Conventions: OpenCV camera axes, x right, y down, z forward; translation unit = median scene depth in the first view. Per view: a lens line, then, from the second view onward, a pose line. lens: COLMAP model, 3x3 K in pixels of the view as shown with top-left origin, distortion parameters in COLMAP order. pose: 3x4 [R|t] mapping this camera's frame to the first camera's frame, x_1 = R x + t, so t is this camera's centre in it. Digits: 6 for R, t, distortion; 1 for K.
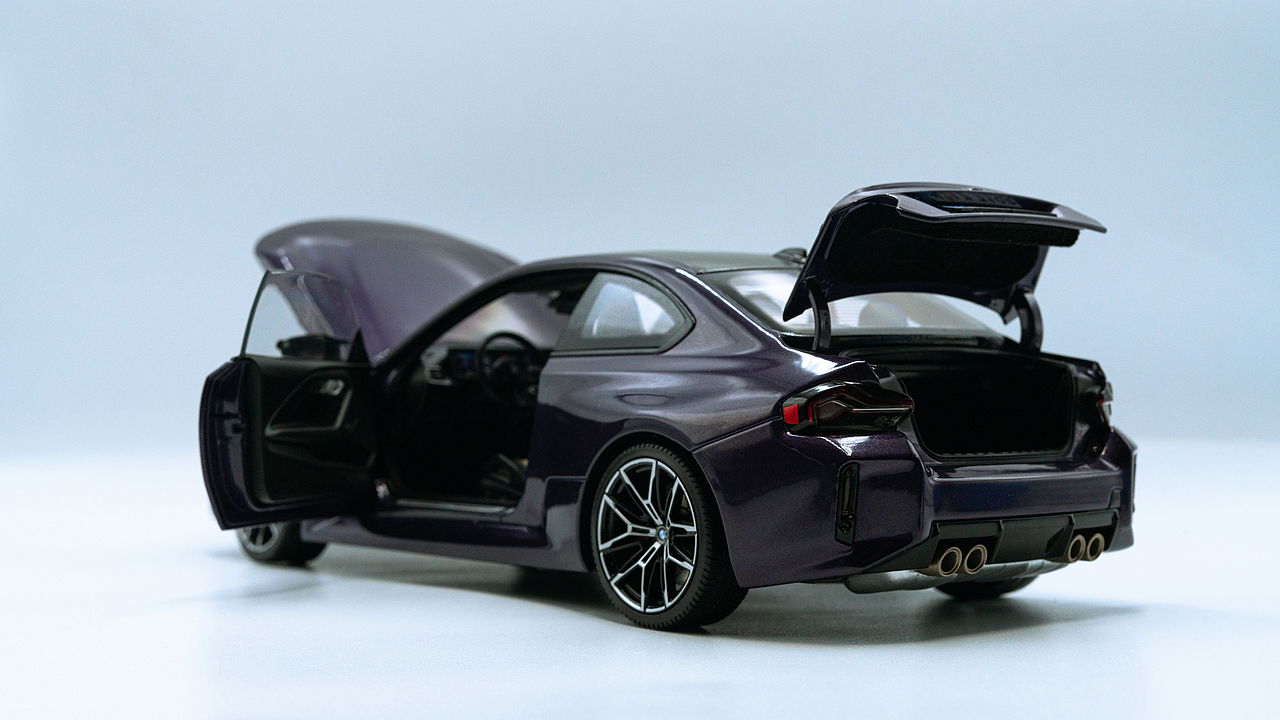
lens RADIAL K [[2396.5, 0, 639.6], [0, 2396.5, 359.3], [0, 0, 1]] dist [0.344098, 0.000000]
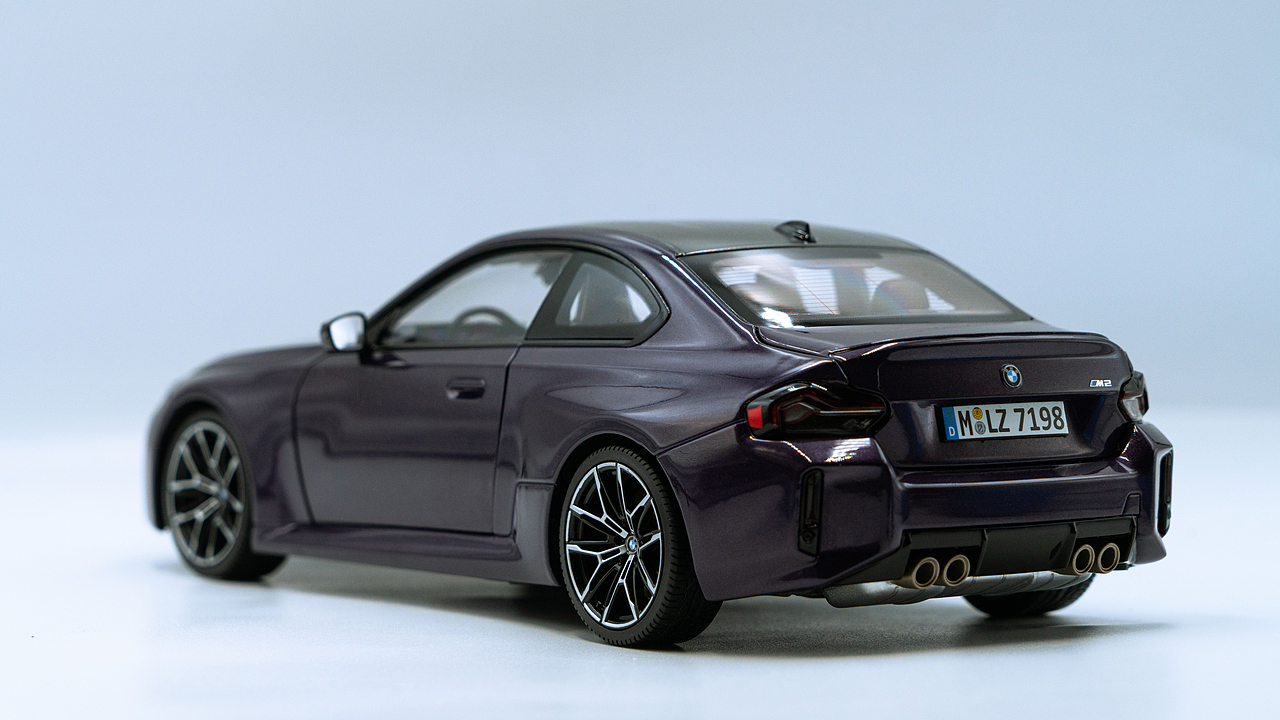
lens RADIAL K [[4308.4, 0, 639.6], [0, 4308.4, 357.8], [0, 0, 1]] dist [0.527008, 0.000000]
pose [[0.998073, -0.002849, -0.061980, 0.118671], [0.004639, 0.999576, 0.028760, -0.047689], [0.061872, -0.028992, 0.997663, -0.666612]]
